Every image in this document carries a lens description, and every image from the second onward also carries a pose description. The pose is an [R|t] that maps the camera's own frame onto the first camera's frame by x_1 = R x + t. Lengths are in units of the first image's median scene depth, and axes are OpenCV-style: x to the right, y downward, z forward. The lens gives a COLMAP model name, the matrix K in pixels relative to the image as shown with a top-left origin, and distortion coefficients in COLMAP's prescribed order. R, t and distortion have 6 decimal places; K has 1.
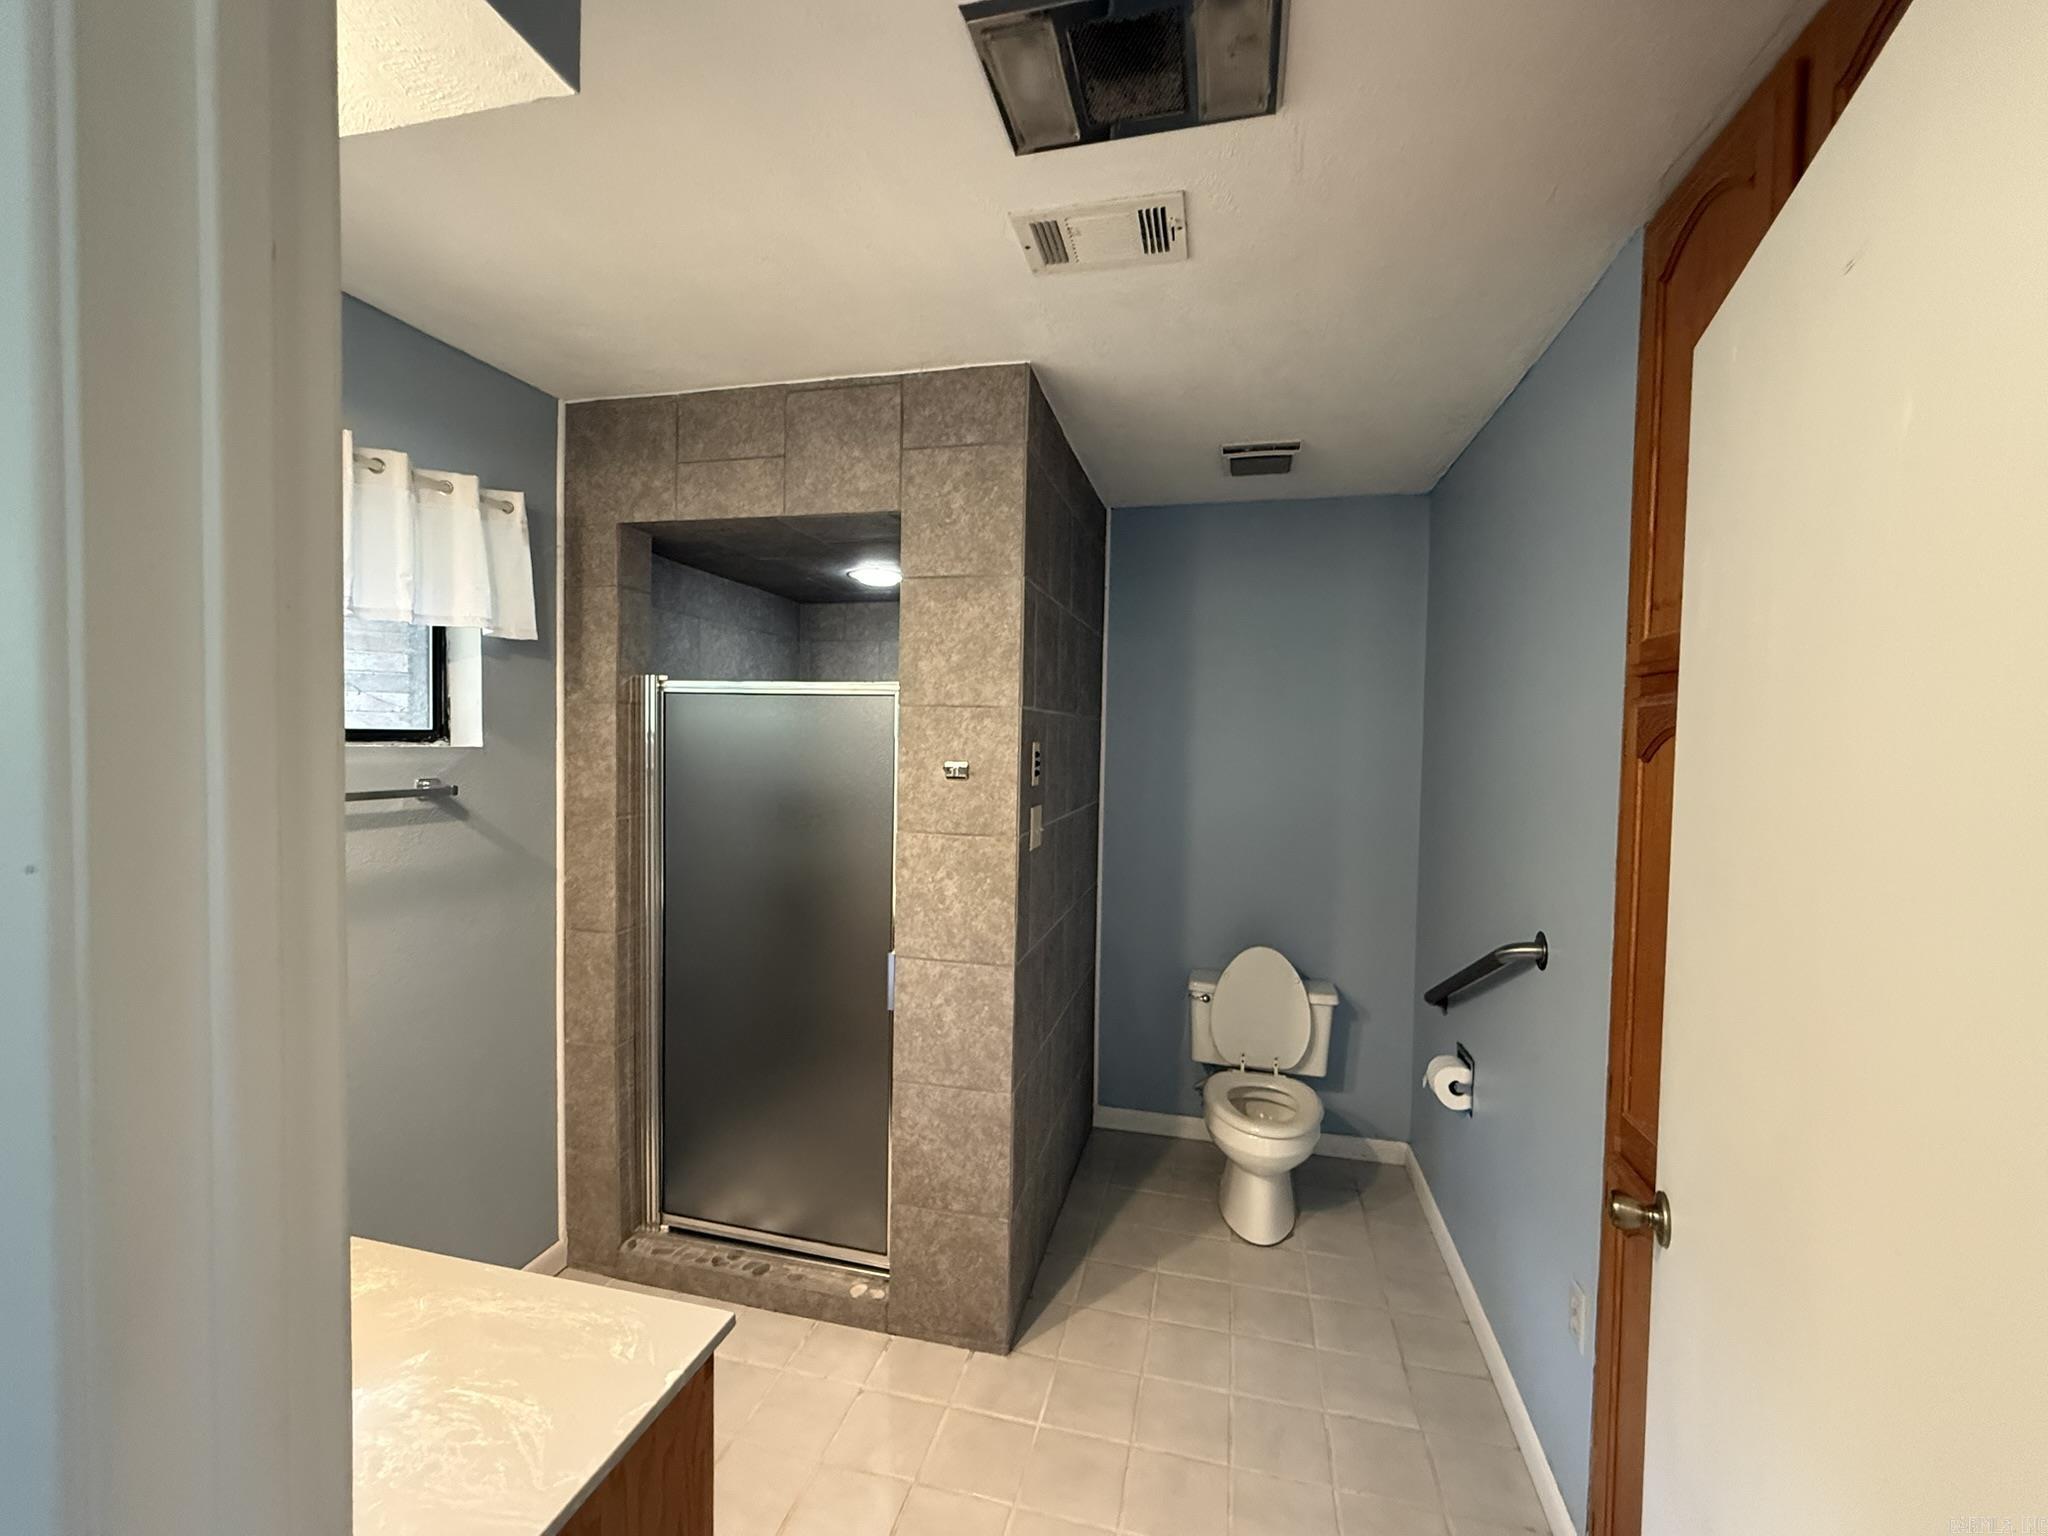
lens RADIAL K [[848.2, 0, 1017.7], [0, 848.2, 772.8], [0, 0, 1]] dist [-0.001290, -0.000029]
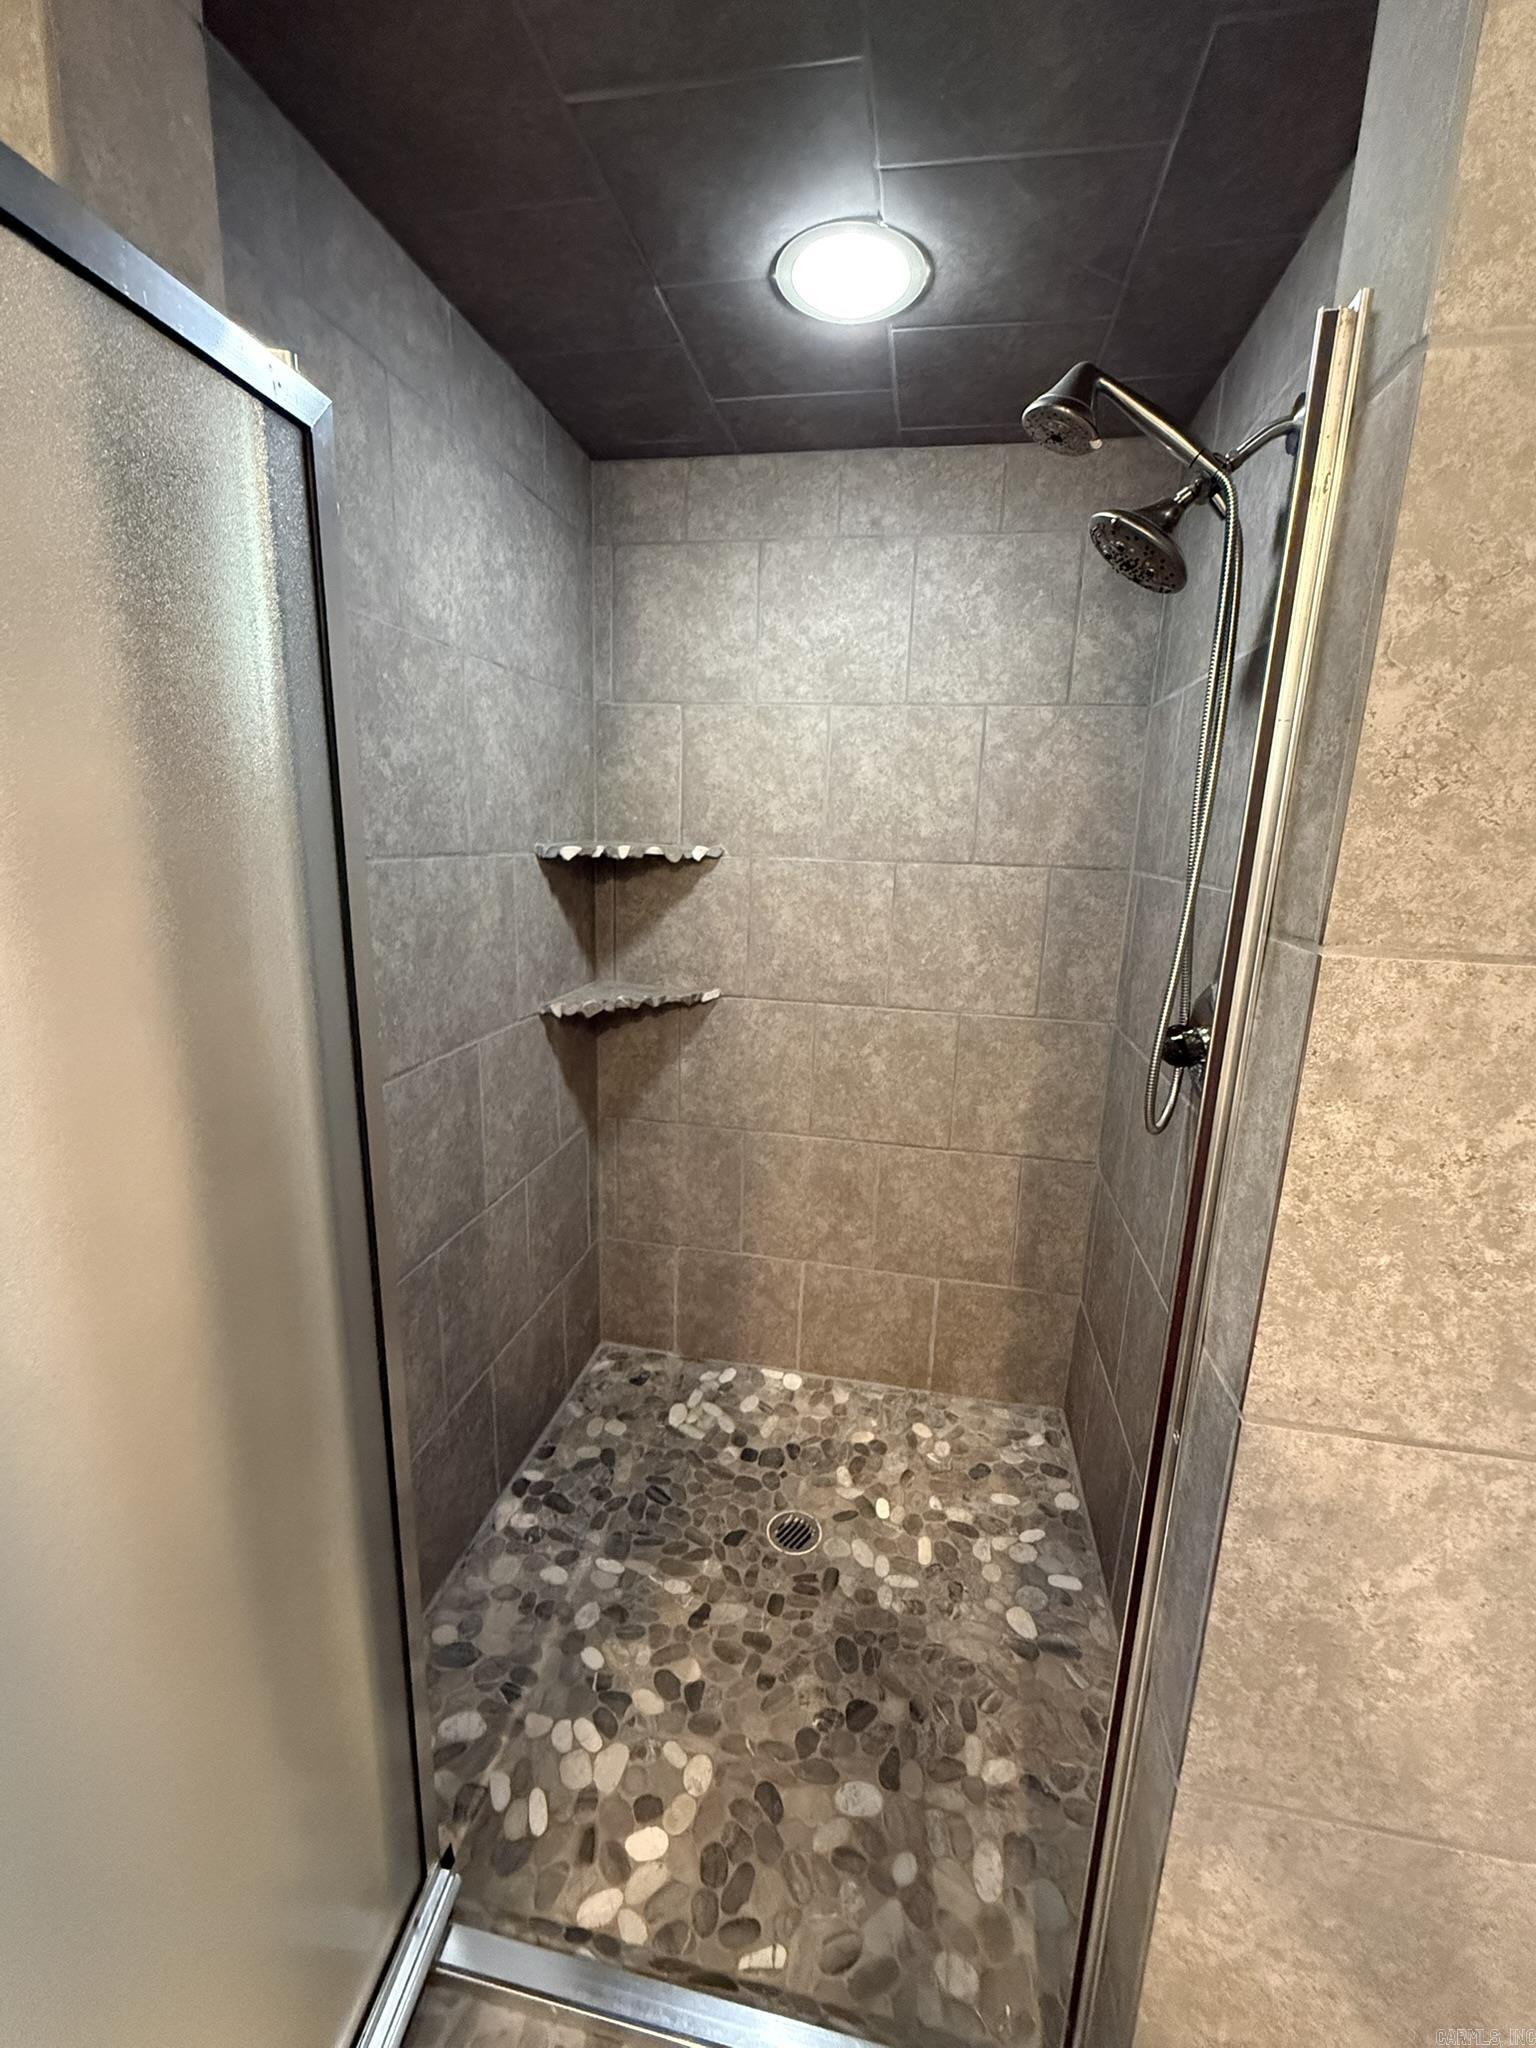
lens RADIAL K [[848.2, 0, 766.2], [0, 848.2, 1022.3], [0, 0, 1]] dist [-0.001290, -0.000029]
pose [[0.998195, 0.002825, 0.059997, -0.313200], [-0.013722, 0.983204, 0.181991, 0.048071], [-0.058476, -0.182486, 0.981468, 0.775698]]
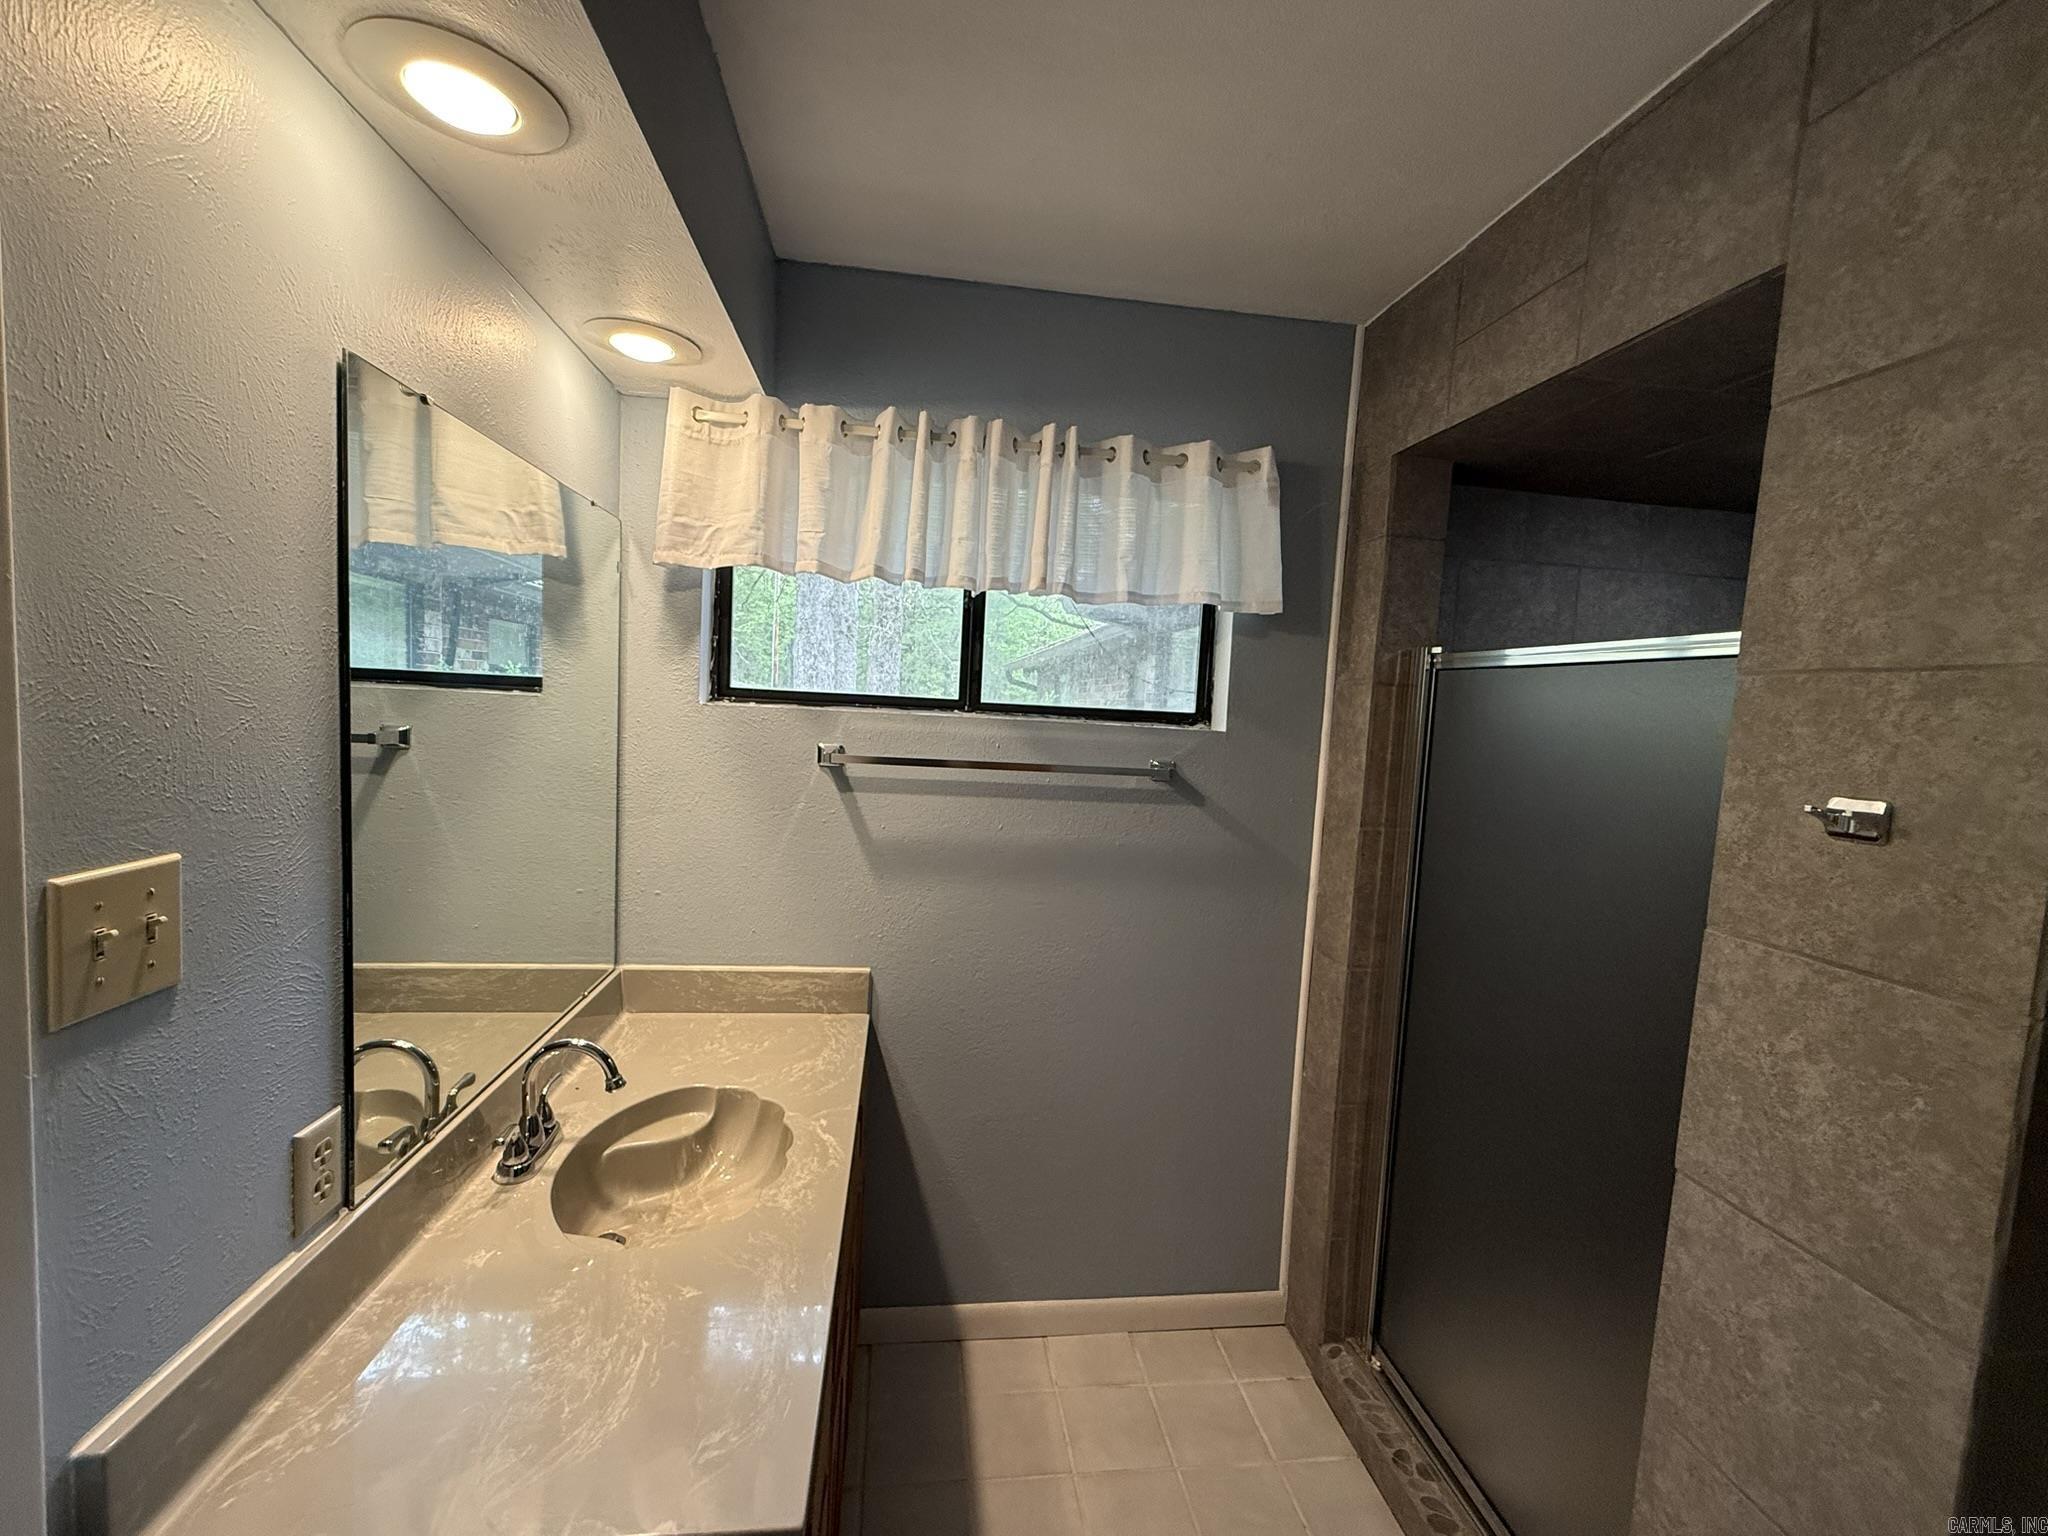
lens RADIAL K [[848.2, 0, 1027.6], [0, 848.2, 772.5], [0, 0, 1]] dist [-0.001290, -0.000029]
pose [[0.372839, 0.074913, -0.924867, 0.162594], [-0.080777, 0.995572, 0.048077, -0.013082], [0.924374, 0.056783, 0.377239, 0.440793]]
